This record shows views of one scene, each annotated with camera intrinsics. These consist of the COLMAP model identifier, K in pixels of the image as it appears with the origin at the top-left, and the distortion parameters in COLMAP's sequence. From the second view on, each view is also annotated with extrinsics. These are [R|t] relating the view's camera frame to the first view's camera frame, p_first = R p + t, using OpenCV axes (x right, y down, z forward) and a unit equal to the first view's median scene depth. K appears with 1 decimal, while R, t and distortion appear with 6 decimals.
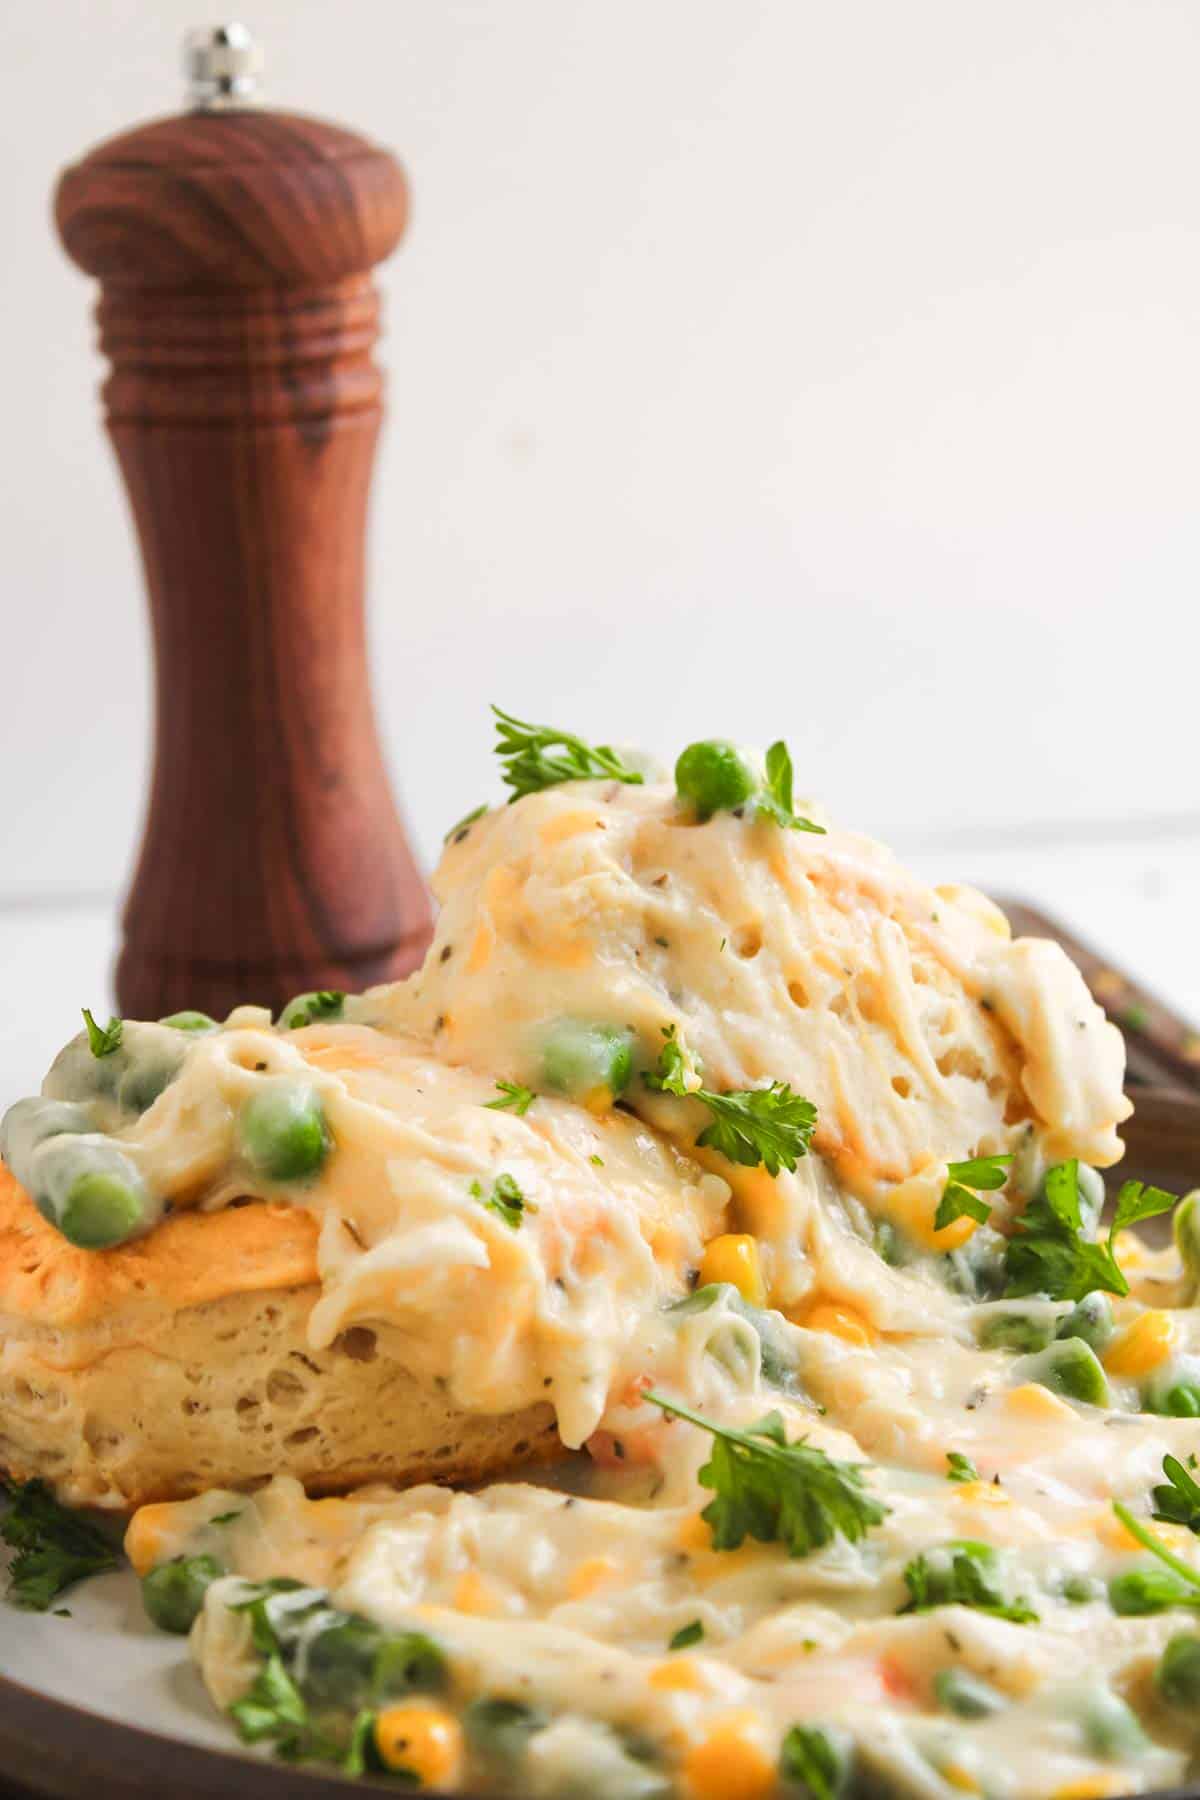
lens RADIAL K [[4148.6, 0, 618.4], [0, 4148.6, 900.4], [0, 0, 1]] dist [0.102508, 0.000000]
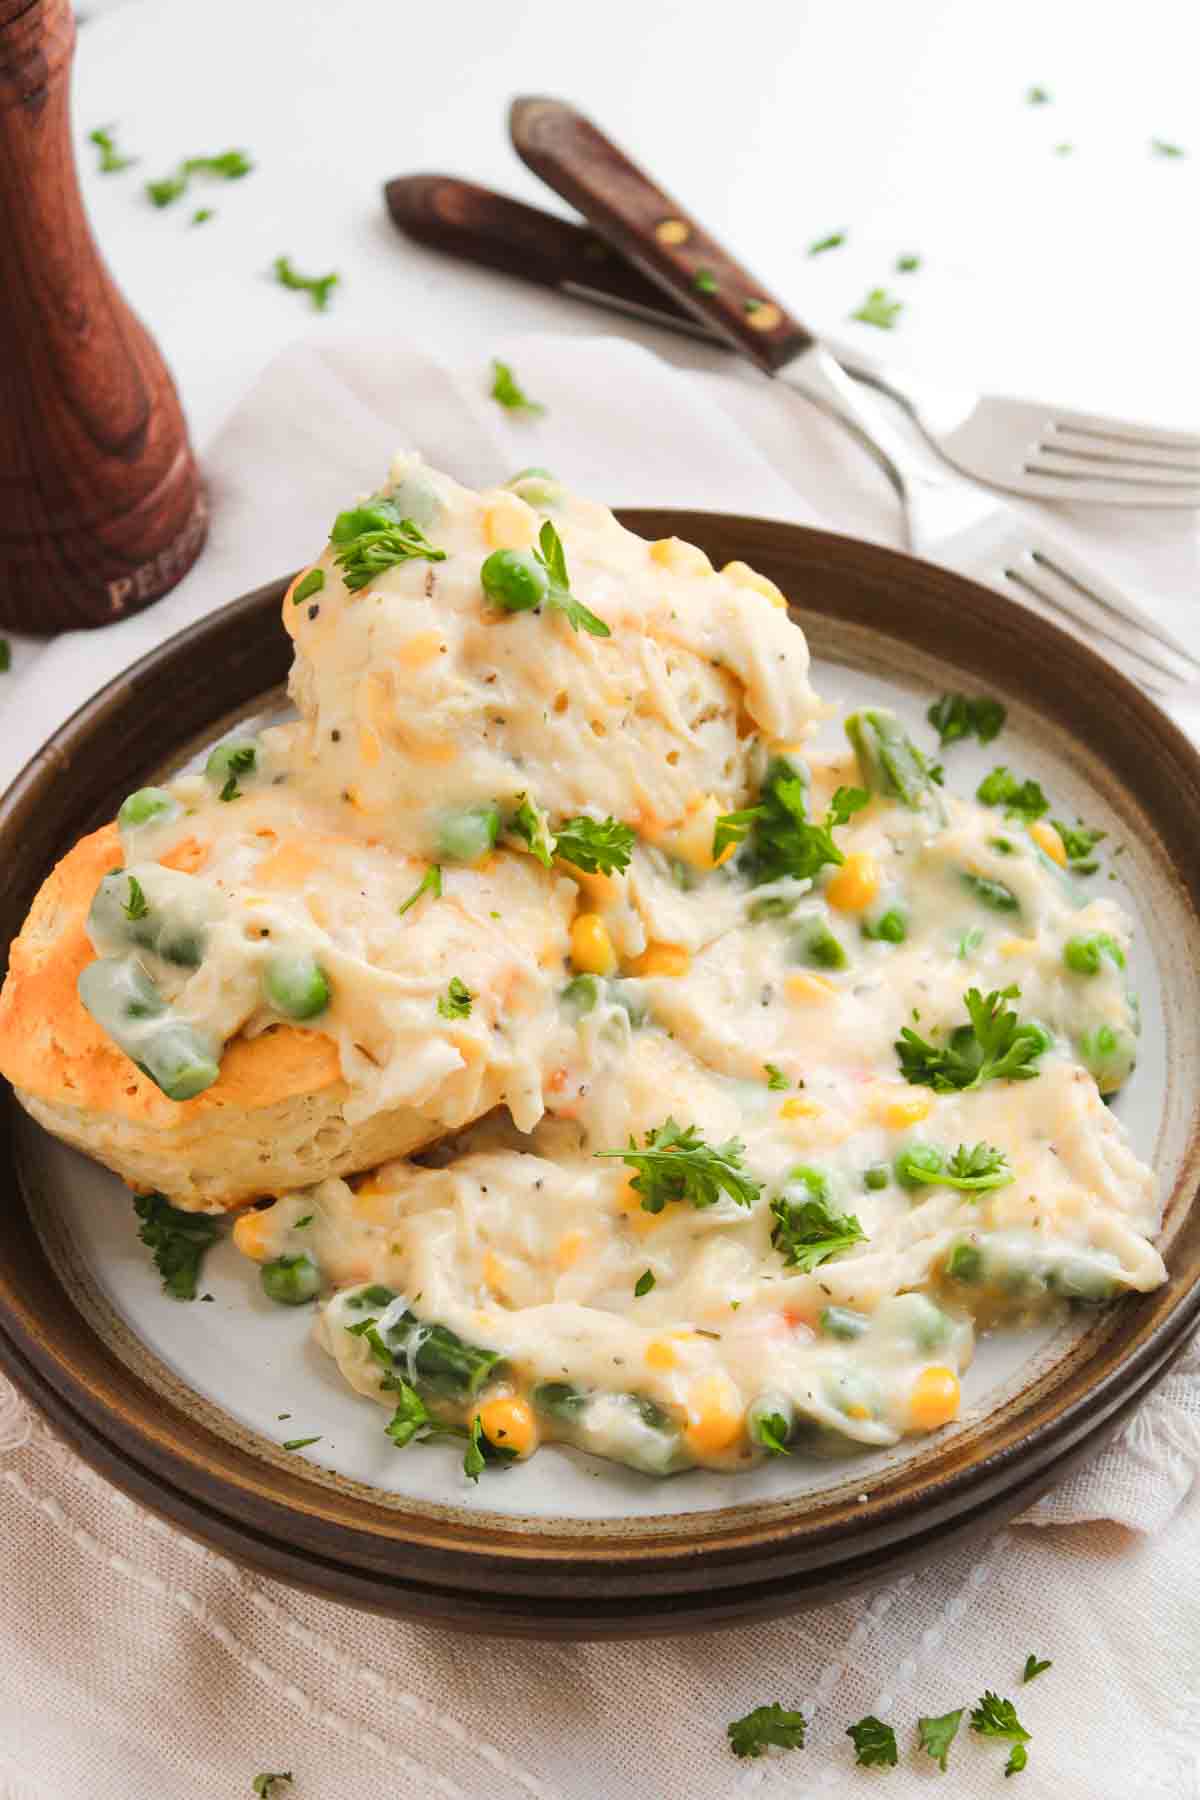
lens RADIAL K [[4269.3, 0, 598.6], [0, 4269.3, 901.0], [0, 0, 1]] dist [0.102912, 0.000000]
pose [[0.967798, -0.212531, 0.134901, -0.165856], [0.103951, 0.825487, 0.554766, -0.742375], [-0.229264, -0.522878, 0.820997, -0.201404]]
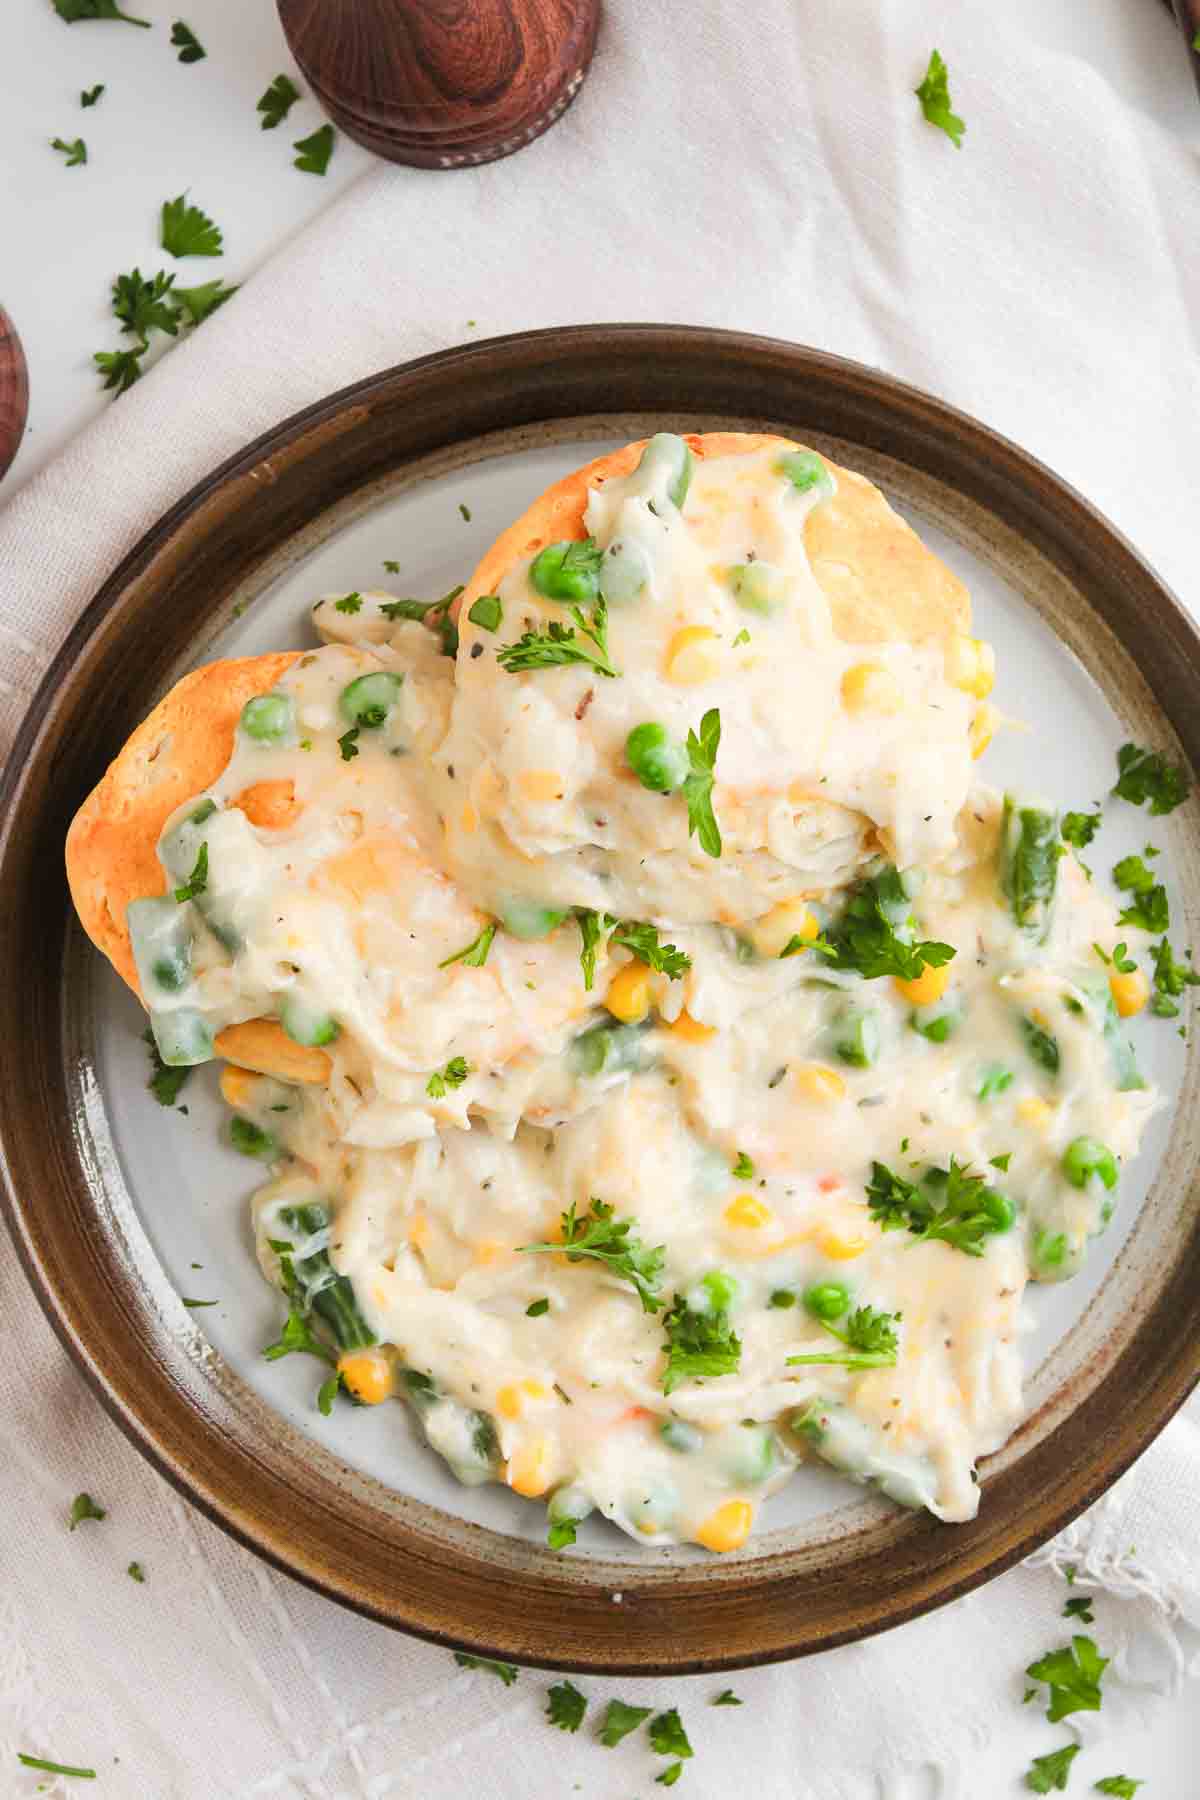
lens RADIAL K [[4185.1, 0, 581.1], [0, 4185.1, 900.8], [0, 0, 1]] dist [0.042299, 0.000000]
pose [[0.983945, 0.174973, -0.035167, 0.057814], [-0.018553, 0.296259, 0.954927, -1.334726], [0.177505, -0.938944, 0.294749, 0.597312]]
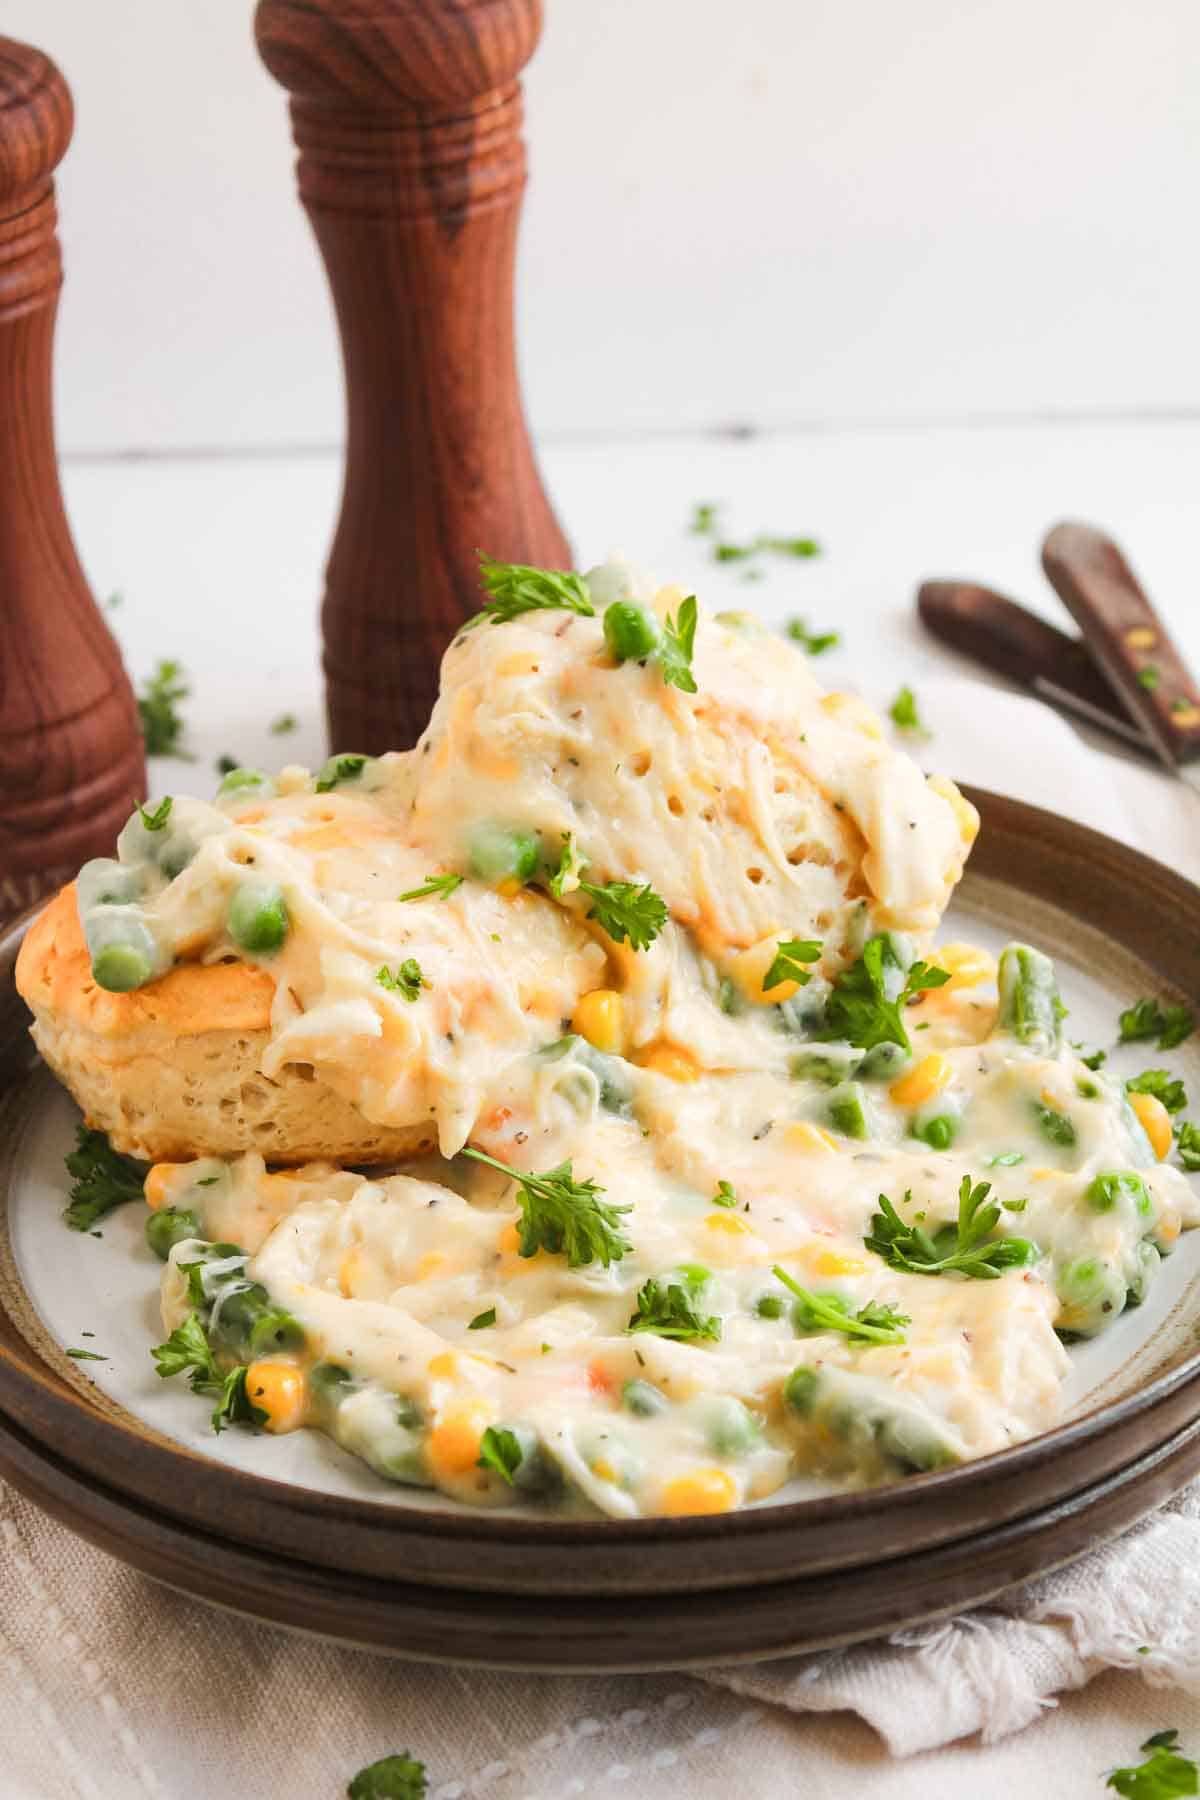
lens RADIAL K [[4056.3, 0, 606.4], [0, 4056.3, 897.8], [0, 0, 1]] dist [0.075478, 0.000000]
pose [[0.977902, 0.081519, -0.192516, 0.283091], [-0.031333, 0.967594, 0.250559, -0.282306], [0.206703, -0.238990, 0.948766, -0.248007]]
